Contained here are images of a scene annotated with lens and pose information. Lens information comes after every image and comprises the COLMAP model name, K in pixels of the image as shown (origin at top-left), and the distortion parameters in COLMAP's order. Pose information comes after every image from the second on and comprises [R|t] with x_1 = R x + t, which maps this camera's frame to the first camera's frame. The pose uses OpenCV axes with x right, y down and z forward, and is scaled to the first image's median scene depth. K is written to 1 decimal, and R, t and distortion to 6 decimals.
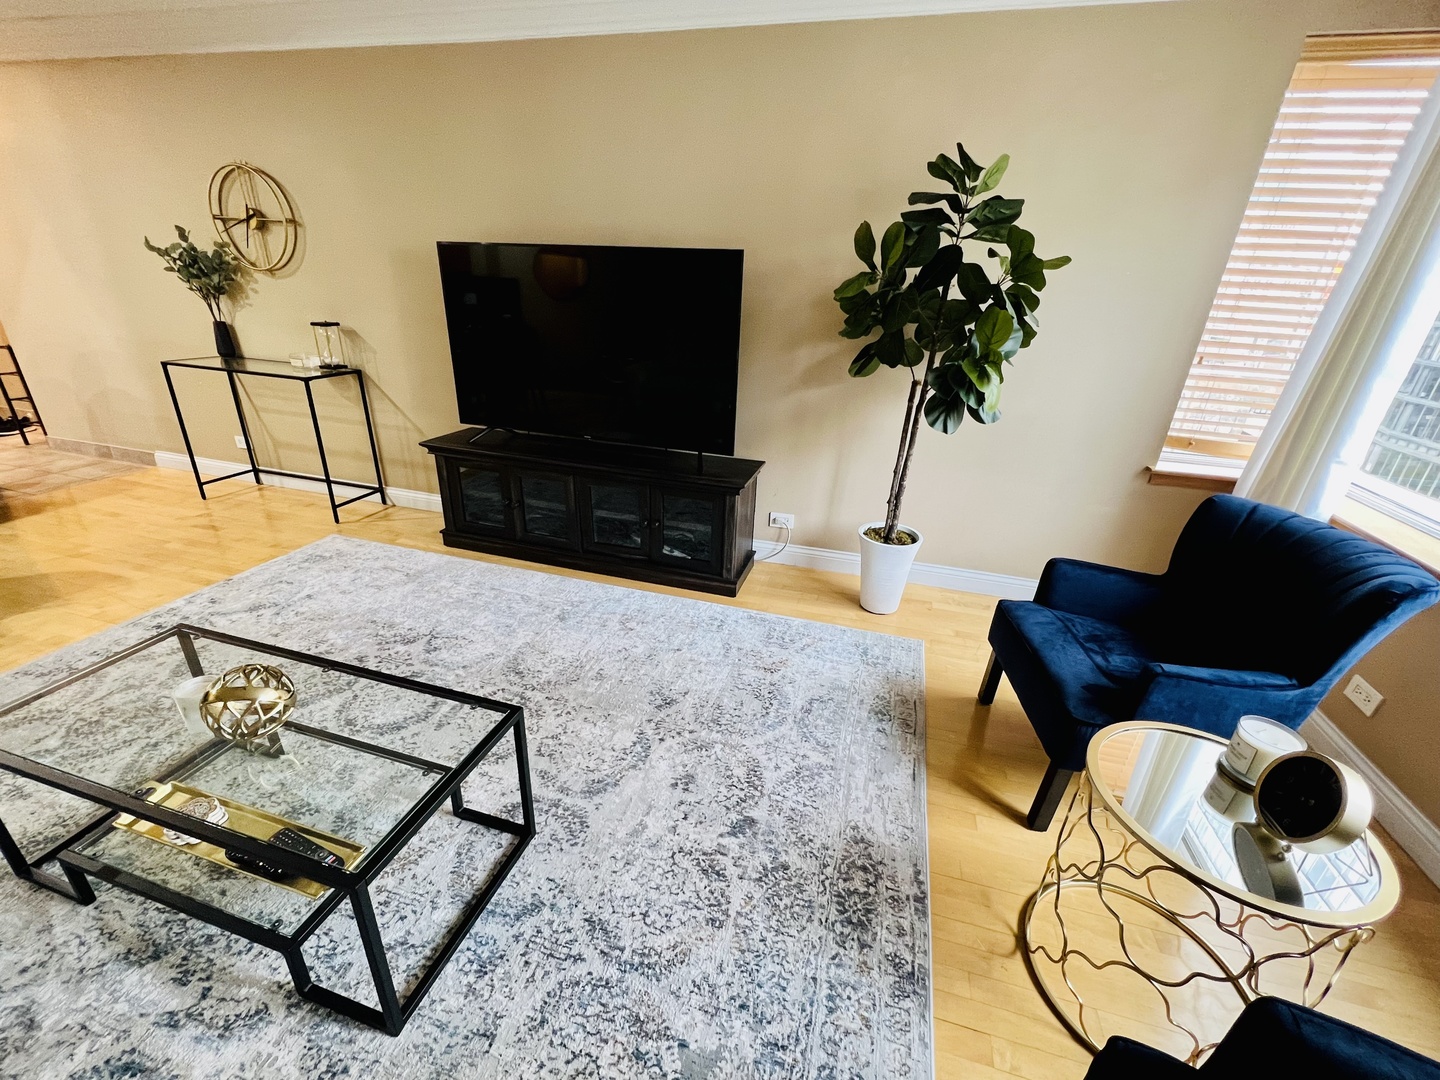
lens RADIAL K [[583.2, 0, 720.2], [0, 583.2, 543.6], [0, 0, 1]] dist [-0.000697, 0.000372]
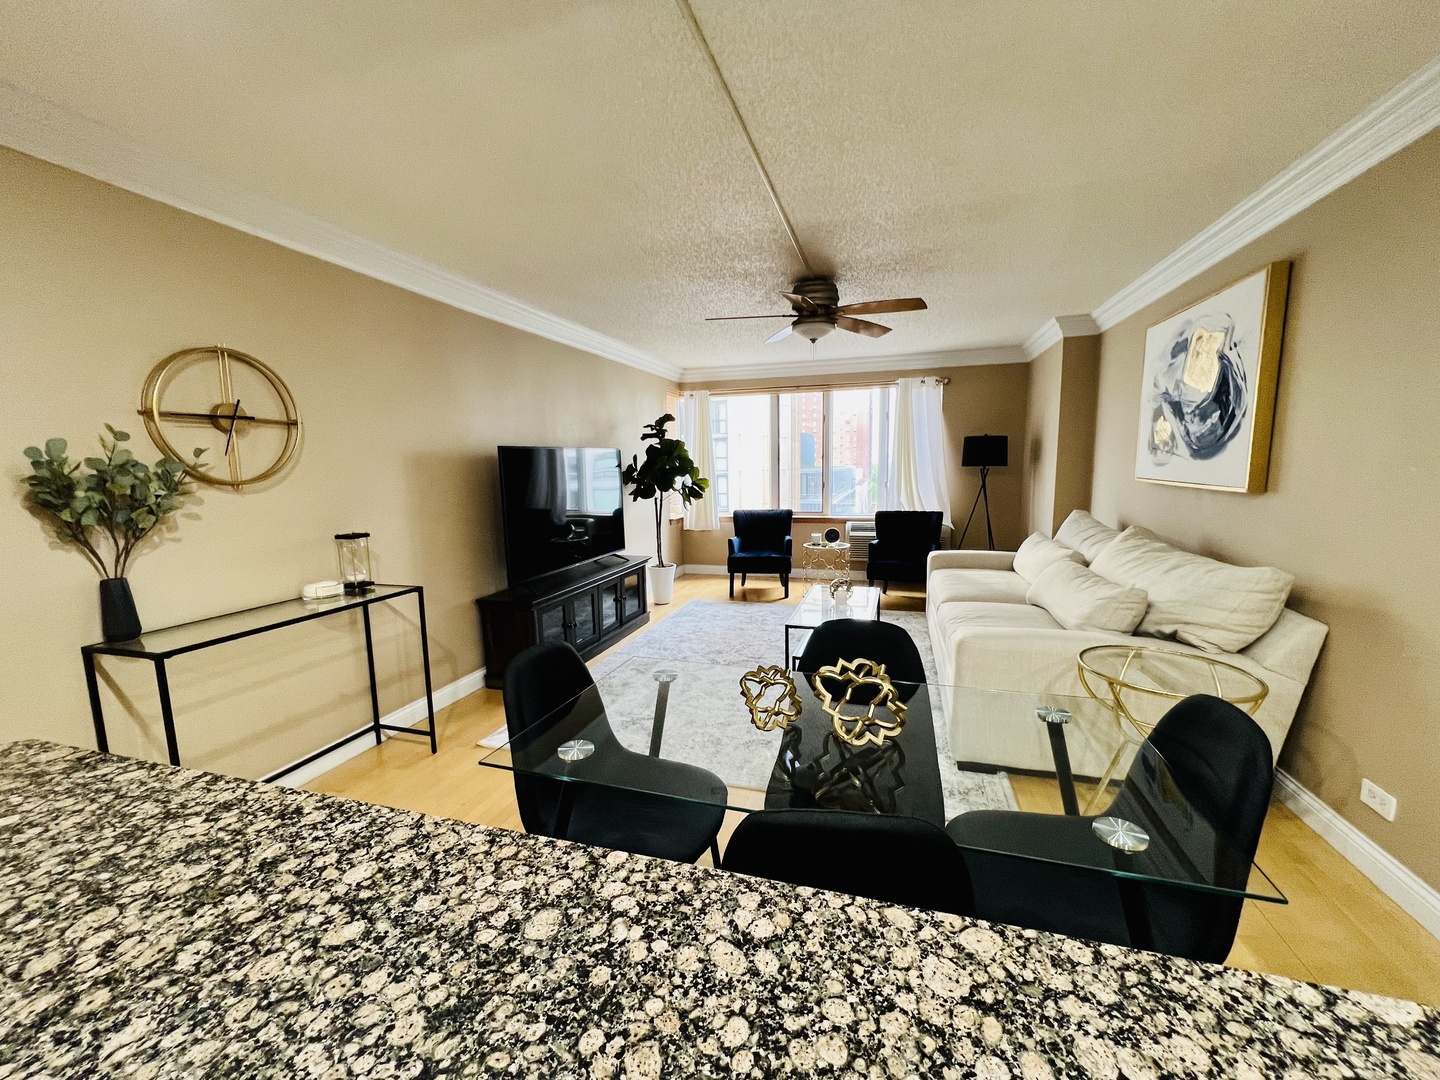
lens RADIAL K [[583.2, 0, 728.2], [0, 583.2, 542.1], [0, 0, 1]] dist [-0.000697, 0.000372]
pose [[0.016623, -0.186253, 0.982361, -1.505668], [0.414867, 0.895215, 0.162710, -0.284697], [-0.909730, 0.404845, 0.092151, 0.442192]]
